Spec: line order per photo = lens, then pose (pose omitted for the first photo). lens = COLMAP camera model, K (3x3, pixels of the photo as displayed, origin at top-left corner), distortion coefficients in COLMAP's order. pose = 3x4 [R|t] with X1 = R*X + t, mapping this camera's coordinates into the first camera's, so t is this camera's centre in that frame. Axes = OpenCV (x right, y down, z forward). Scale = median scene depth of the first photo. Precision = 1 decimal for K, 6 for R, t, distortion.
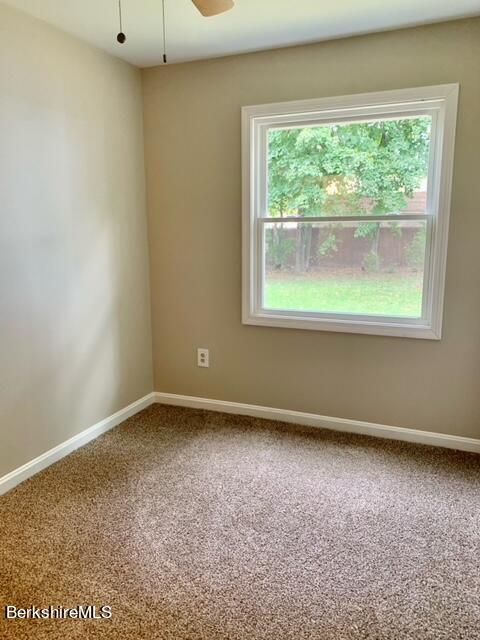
lens RADIAL K [[502.6, 0, 240.0], [0, 502.6, 320.0], [0, 0, 1]] dist [0.026660, -0.009208]
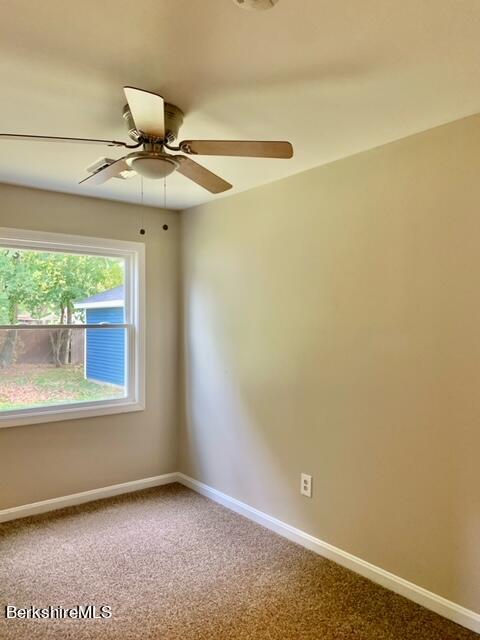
lens RADIAL K [[502.6, 0, 240.0], [0, 502.6, 320.0], [0, 0, 1]] dist [0.026660, -0.009208]
pose [[0.475260, 0.005743, 0.879826, -0.733010], [0.167083, 0.981193, -0.096659, -0.028081], [-0.863835, 0.192942, 0.465363, 0.046277]]
